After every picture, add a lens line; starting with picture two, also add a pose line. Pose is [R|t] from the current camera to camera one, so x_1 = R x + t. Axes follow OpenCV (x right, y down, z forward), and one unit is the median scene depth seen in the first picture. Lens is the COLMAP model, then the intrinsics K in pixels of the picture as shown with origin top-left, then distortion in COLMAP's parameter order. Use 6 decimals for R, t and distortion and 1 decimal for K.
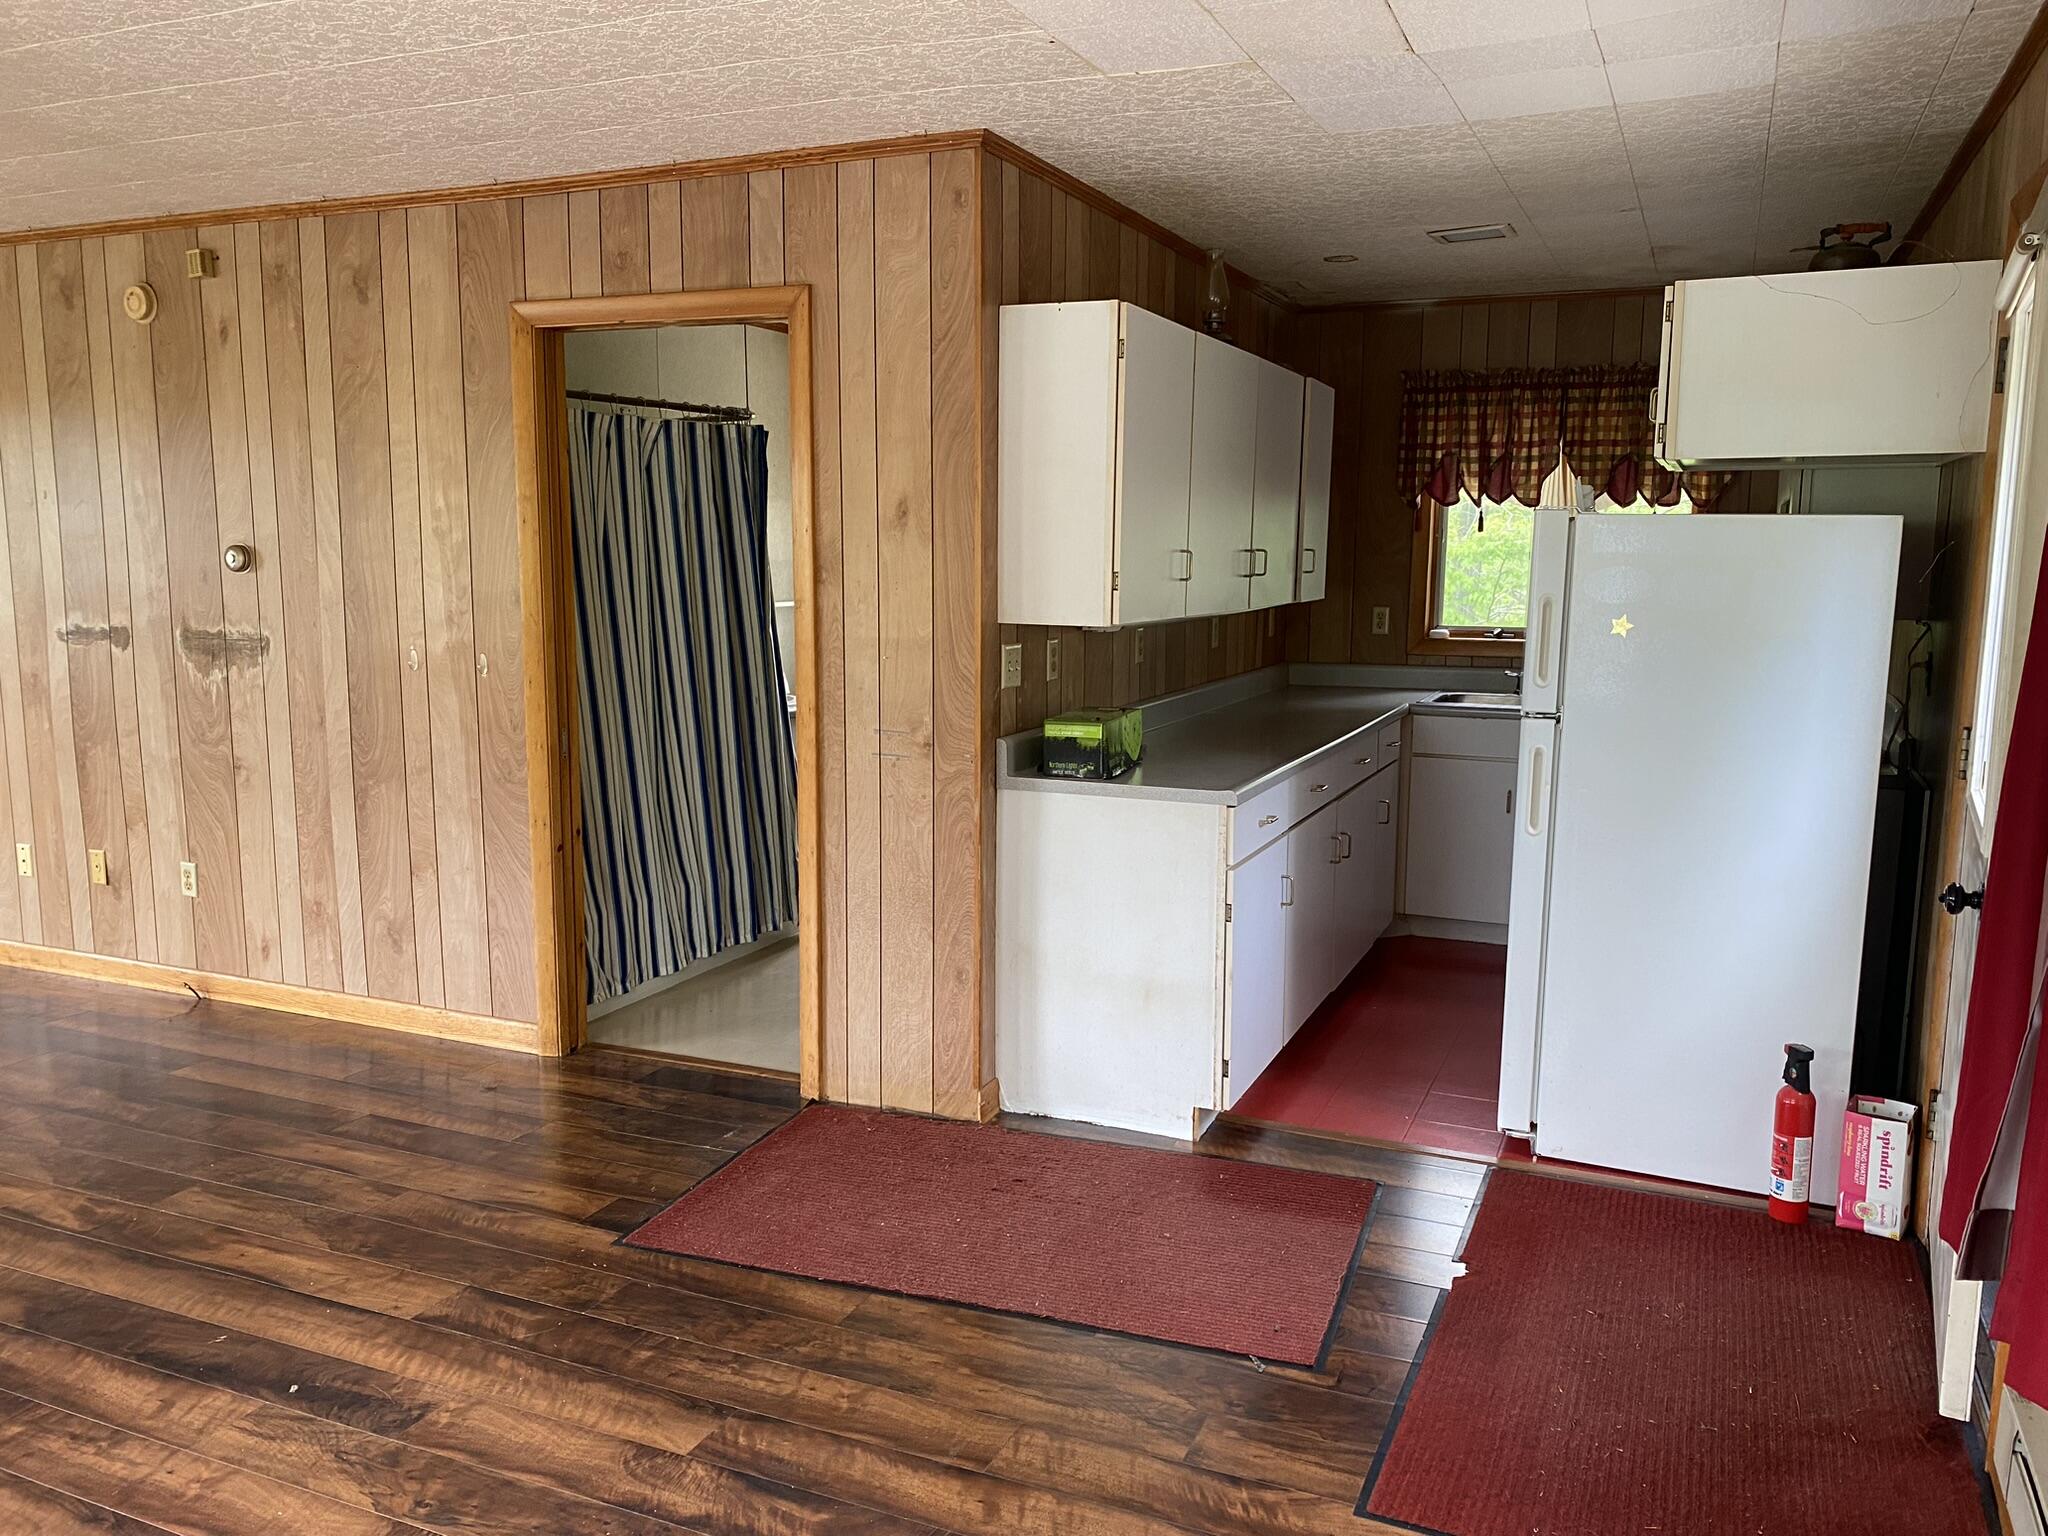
lens RADIAL K [[1563.1, 0, 1020.1], [0, 1563.1, 762.7], [0, 0, 1]] dist [0.044781, -0.047502]
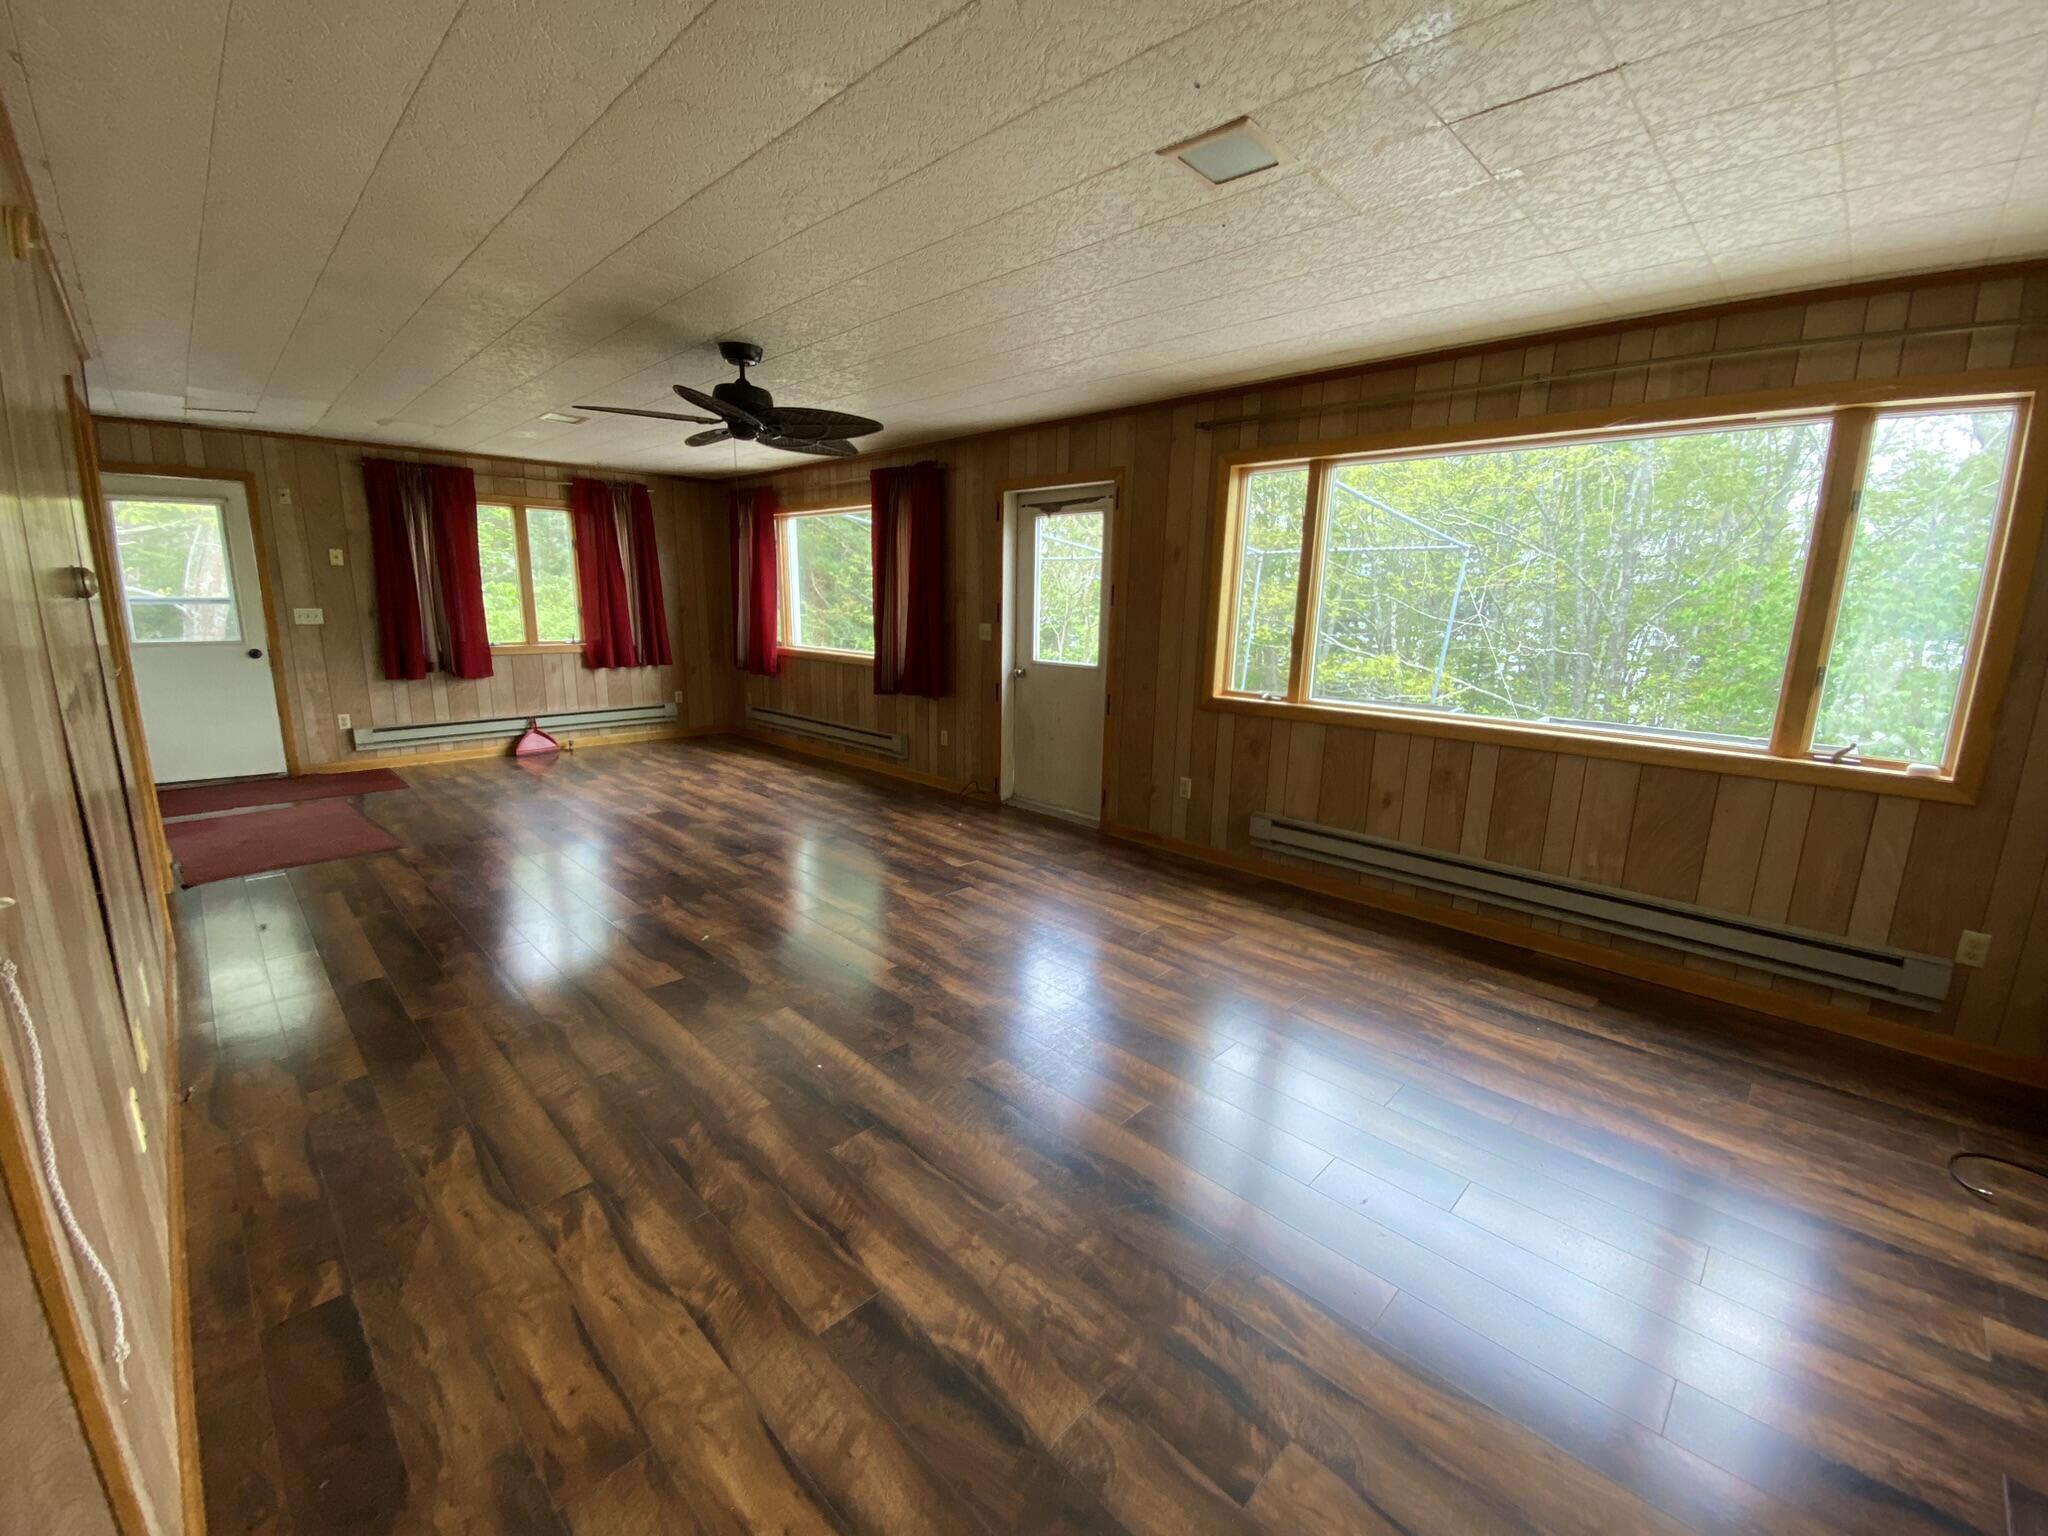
lens RADIAL K [[822.4, 0, 1026.2], [0, 822.4, 772.1], [0, 0, 1]] dist [0.014200, -0.015255]
pose [[-0.936294, -0.097392, 0.337443, -1.351394], [0.024698, 0.940148, 0.339871, -0.200472], [-0.350347, 0.326554, -0.877850, 1.460947]]
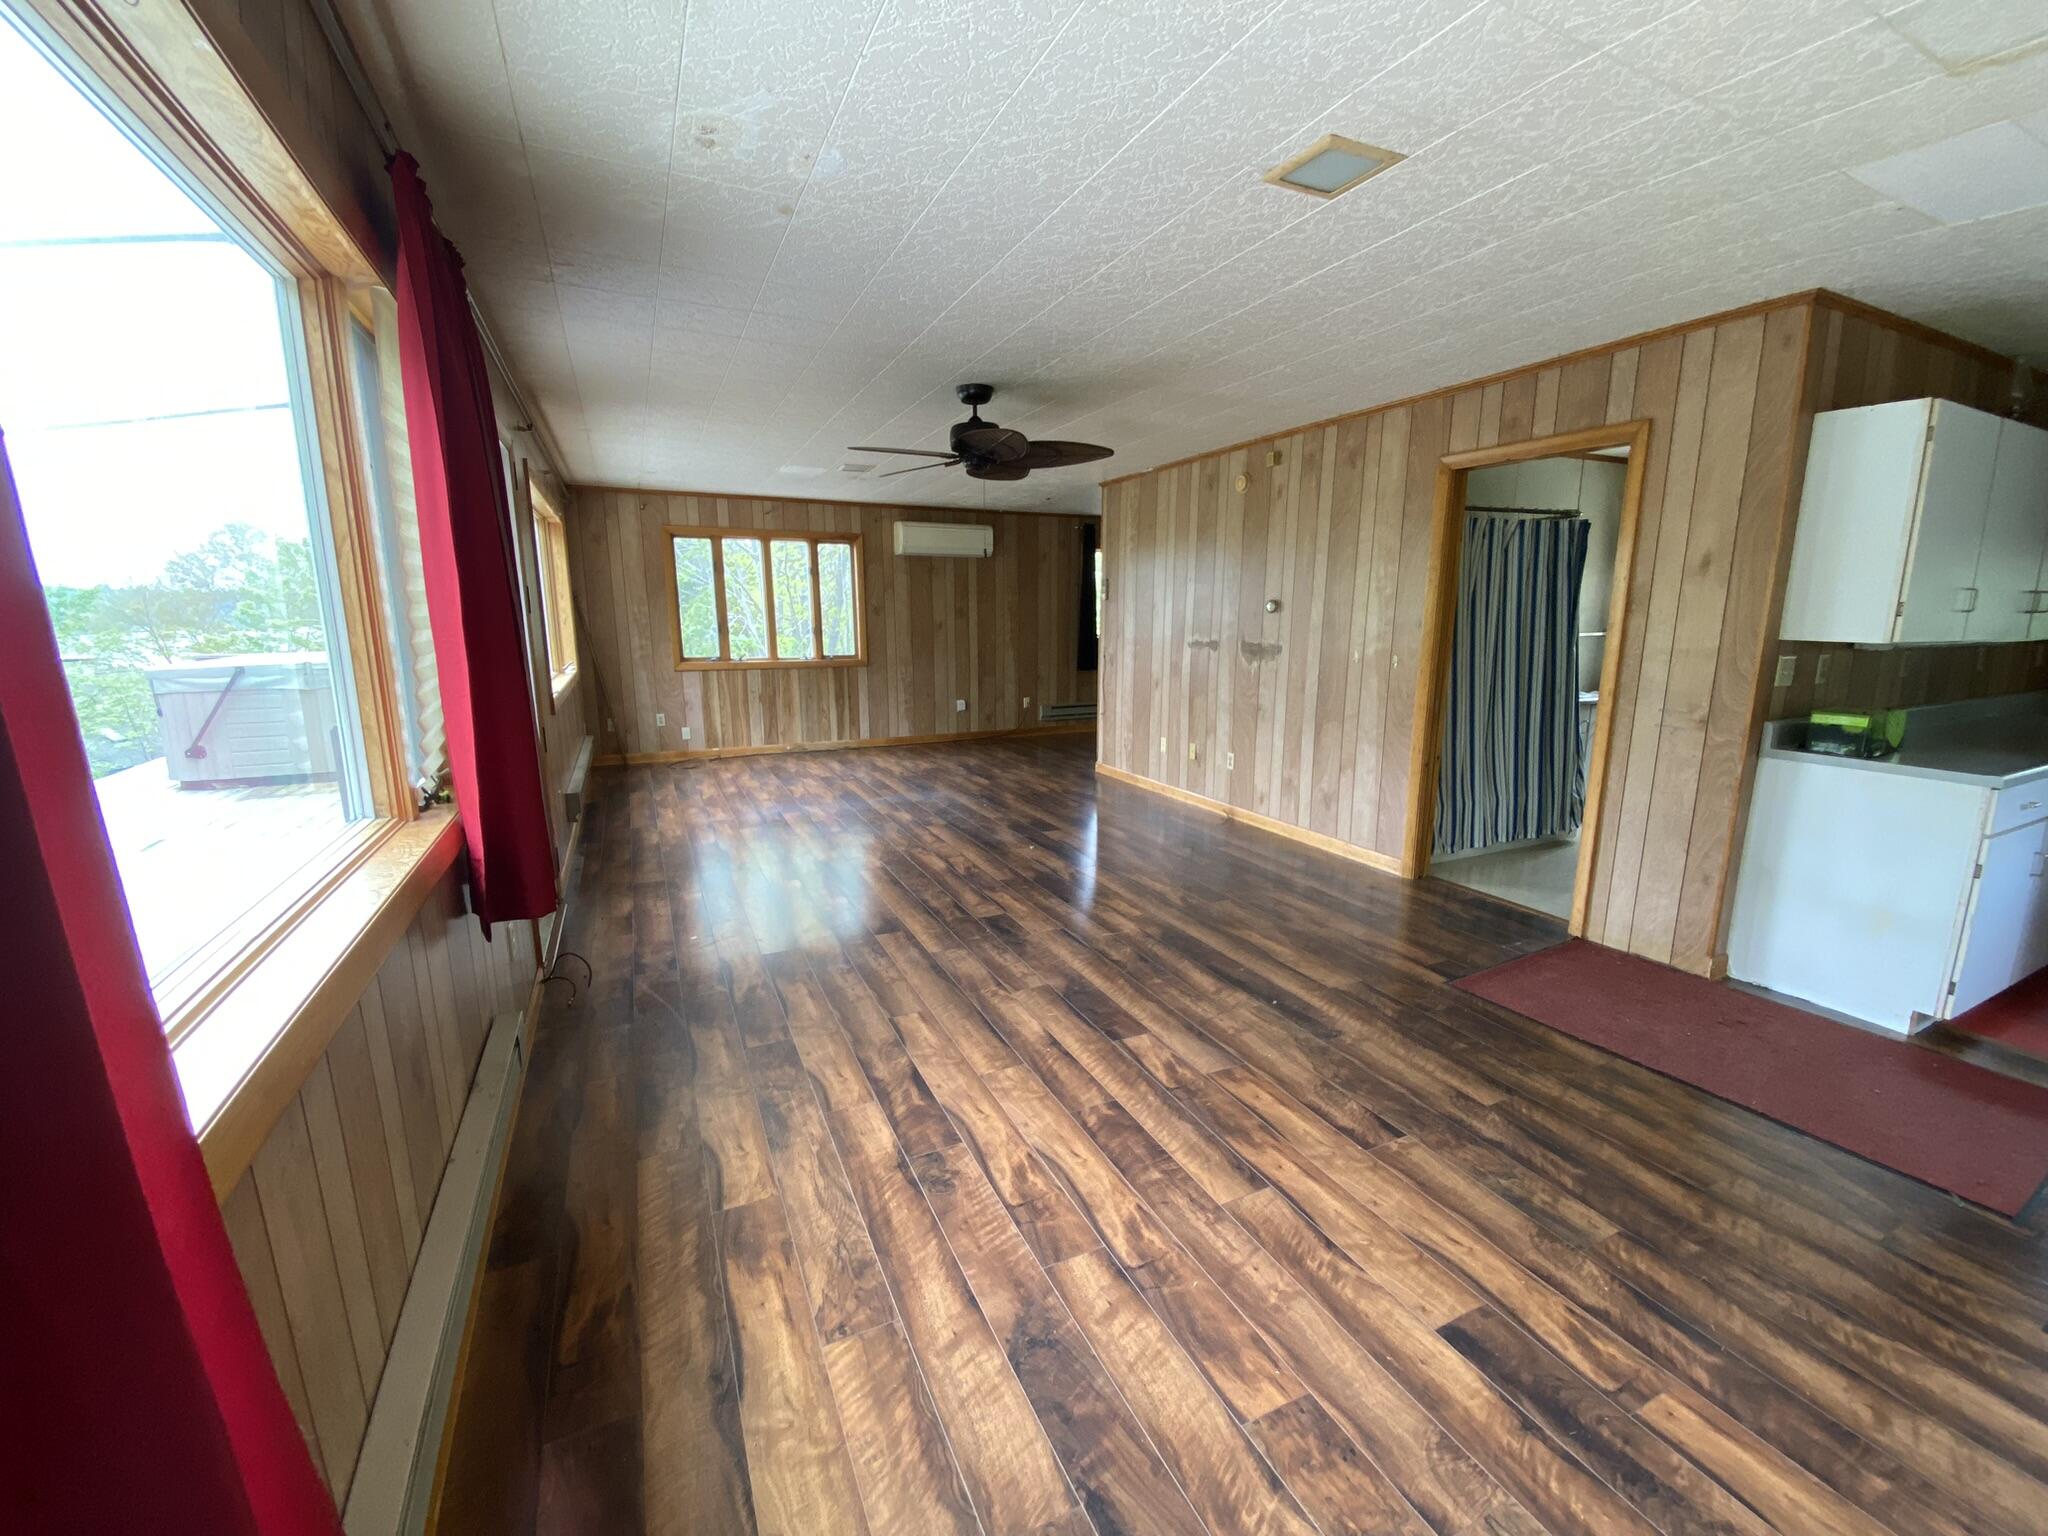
lens RADIAL K [[822.4, 0, 1019.7], [0, 822.4, 766.1], [0, 0, 1]] dist [0.014200, -0.015255]
pose [[0.754090, 0.114677, -0.646682, -0.036272], [-0.087142, 0.993403, 0.074547, 0.028080], [0.650965, 0.000138, 0.759108, -0.020644]]
